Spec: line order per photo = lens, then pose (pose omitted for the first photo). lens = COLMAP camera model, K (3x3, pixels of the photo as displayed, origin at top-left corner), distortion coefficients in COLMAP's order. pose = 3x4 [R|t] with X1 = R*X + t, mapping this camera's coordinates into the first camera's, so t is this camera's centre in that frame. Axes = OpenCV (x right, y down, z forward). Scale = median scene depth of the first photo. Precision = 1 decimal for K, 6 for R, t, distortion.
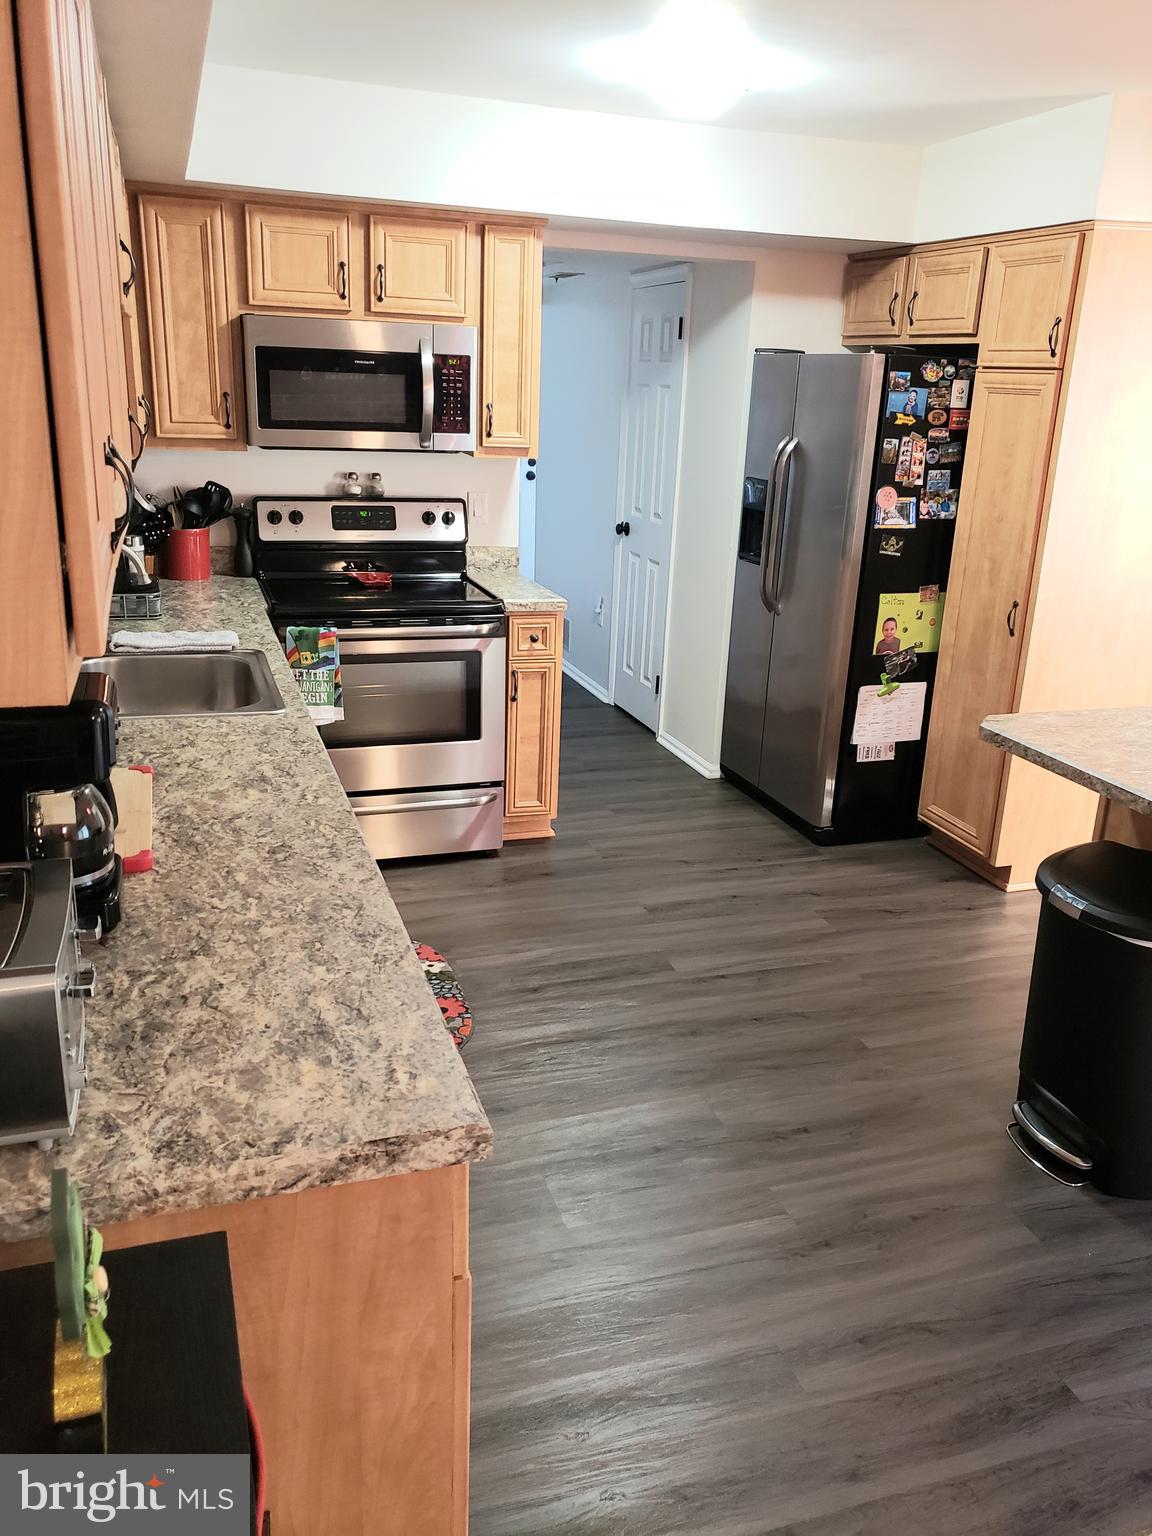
lens RADIAL K [[1209.9, 0, 576.0], [0, 1209.9, 768.0], [0, 0, 1]] dist [0.001937, -0.003571]
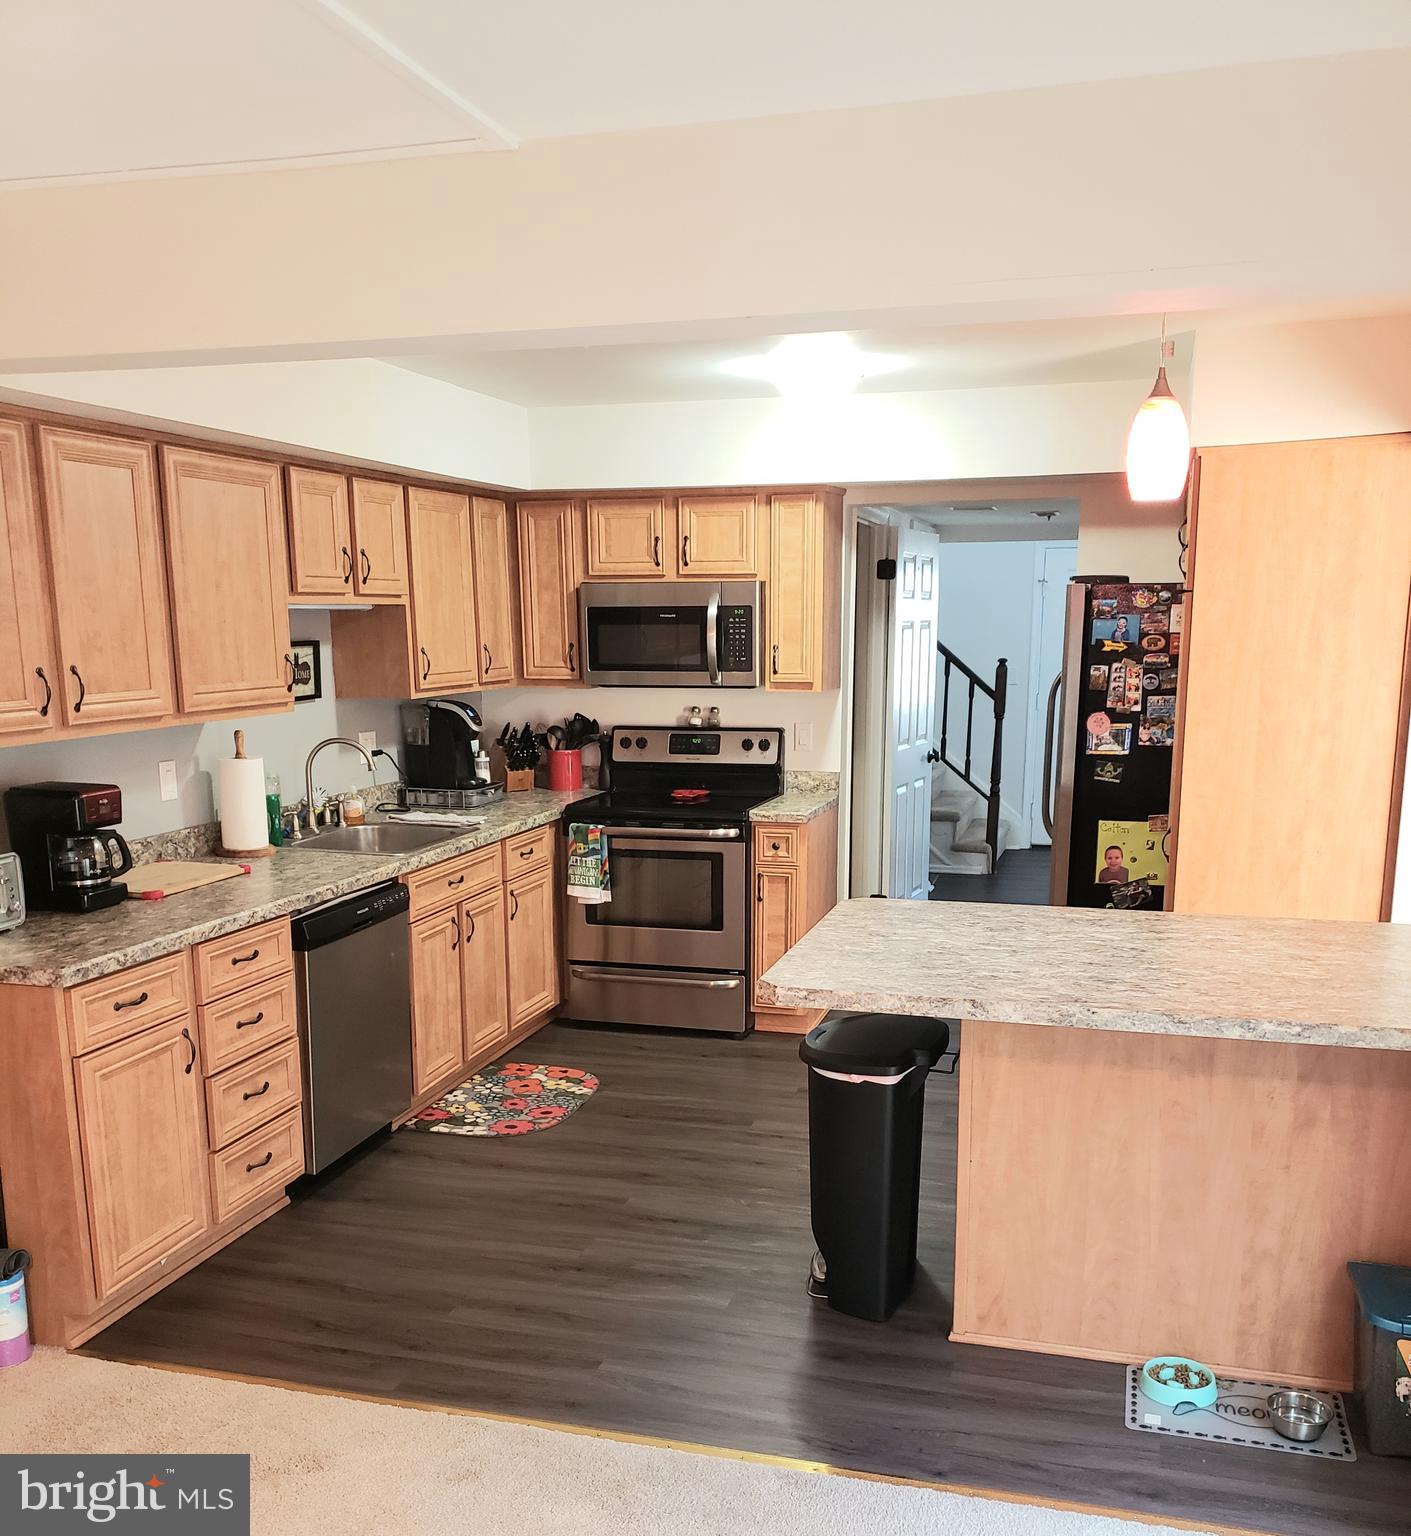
lens RADIAL K [[1444.8, 0, 707.9], [0, 1444.8, 984.8], [0, 0, 1]] dist [0.005713, -0.005303]
pose [[0.821758, 0.097160, -0.561492, 0.691998], [-0.138933, 0.989783, -0.032060, 0.073802], [0.552640, 0.104355, 0.826861, -0.143714]]
